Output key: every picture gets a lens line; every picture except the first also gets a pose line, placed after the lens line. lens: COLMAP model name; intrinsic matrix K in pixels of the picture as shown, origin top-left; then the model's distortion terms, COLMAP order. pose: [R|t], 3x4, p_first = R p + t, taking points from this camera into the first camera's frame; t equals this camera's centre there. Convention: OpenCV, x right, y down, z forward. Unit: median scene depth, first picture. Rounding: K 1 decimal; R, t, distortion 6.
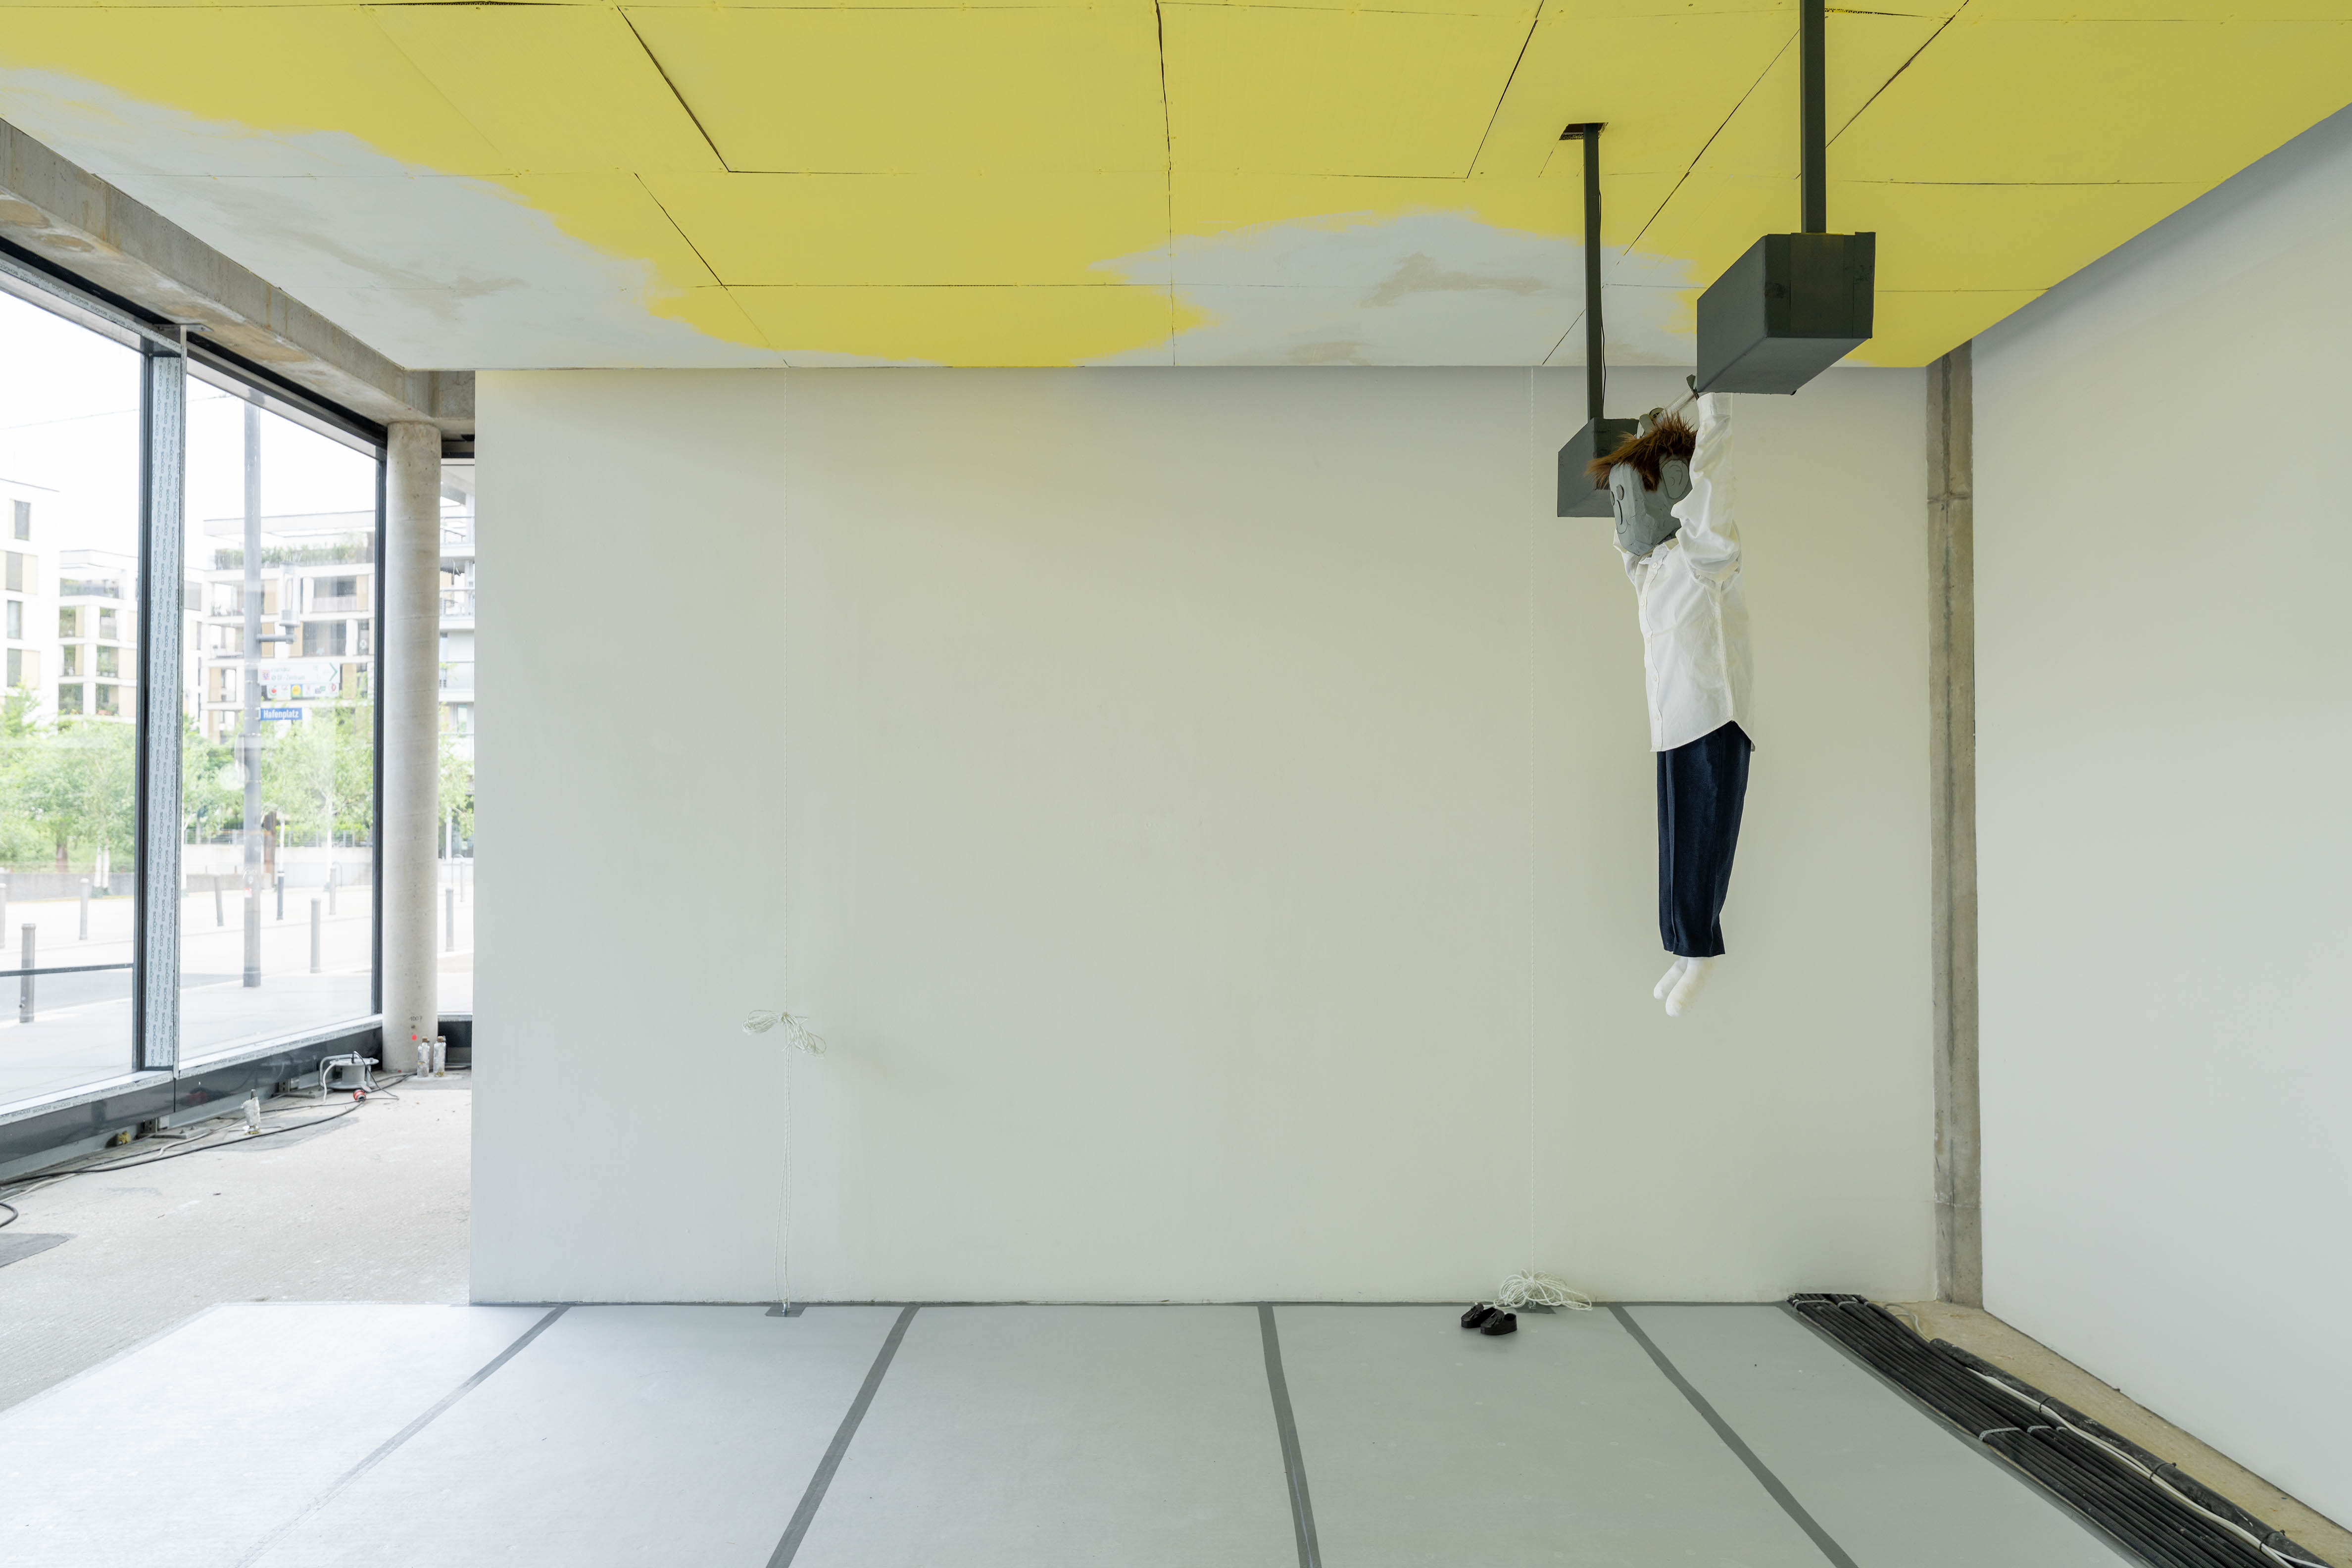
lens RADIAL K [[1552.1, 0, 1176.0], [0, 1552.1, 784.0], [0, 0, 1]] dist [-0.000080, 0.000218]
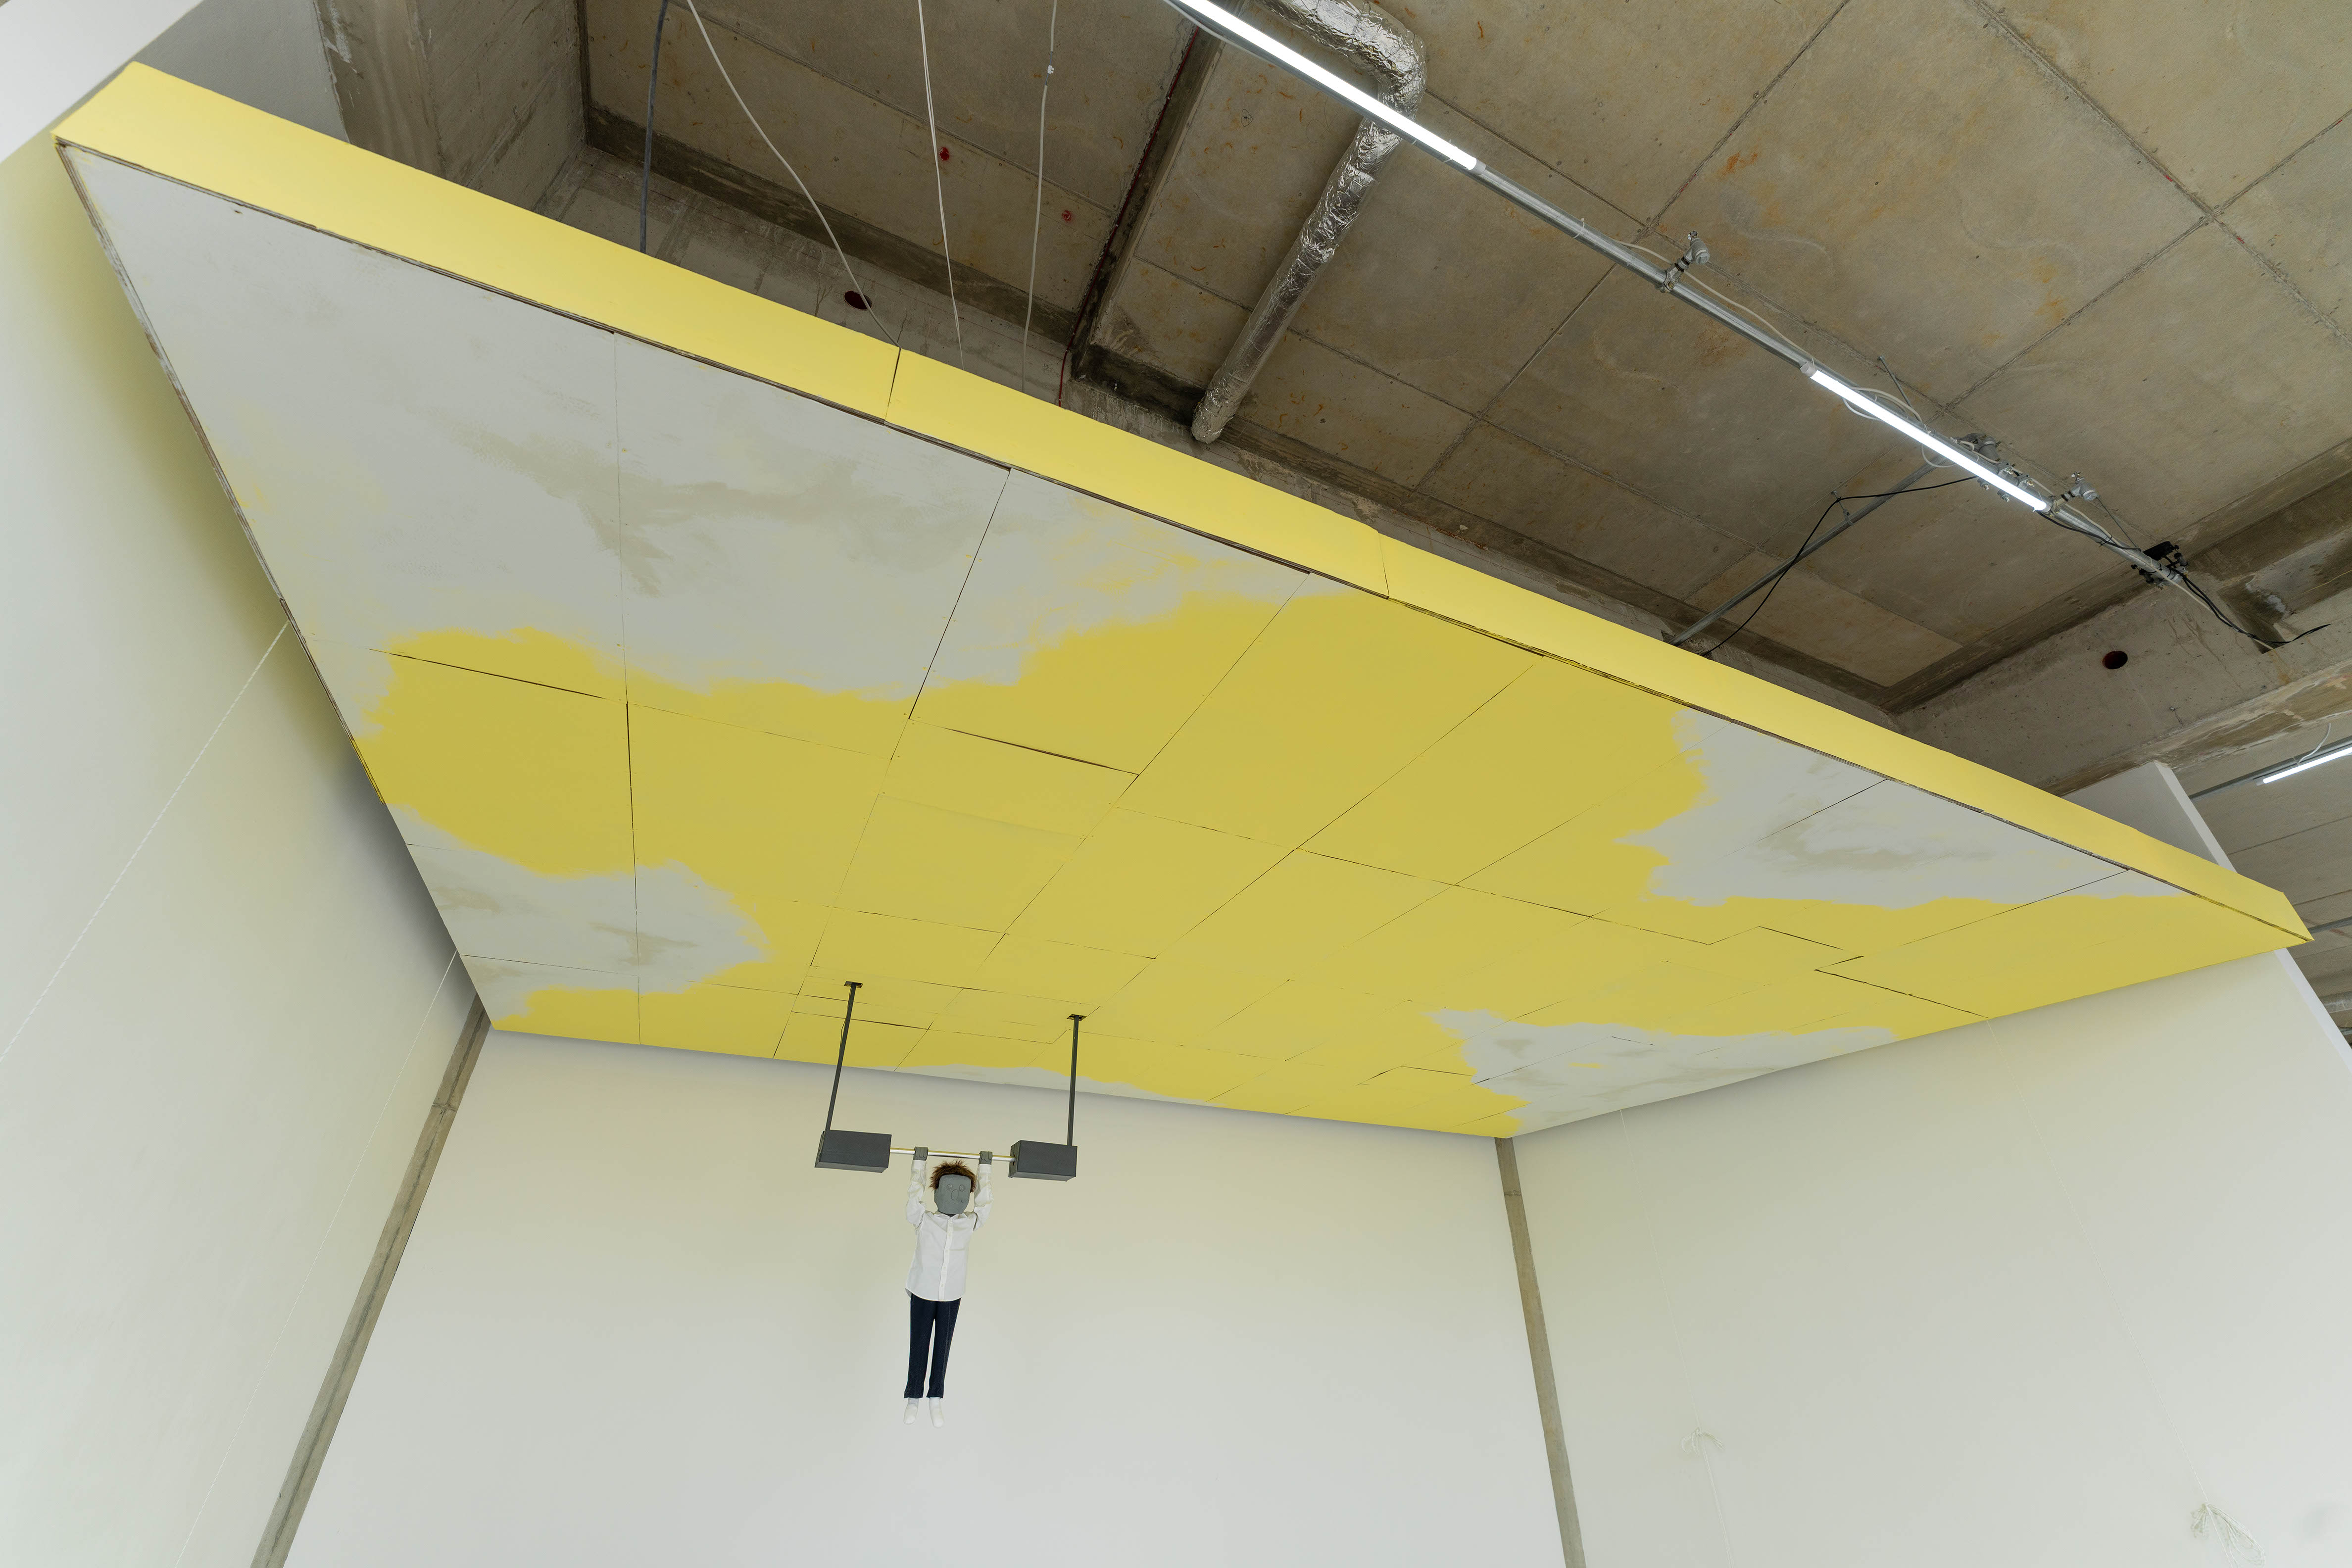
lens RADIAL K [[939.7, 0, 1176.0], [0, 939.7, 784.0], [0, 0, 1]] dist [0.000605, -0.000053]
pose [[-0.432147, 0.469073, 0.770207, -0.764036], [-0.020342, 0.848787, -0.528344, 0.034084], [-0.901574, -0.243990, -0.357259, 0.752590]]
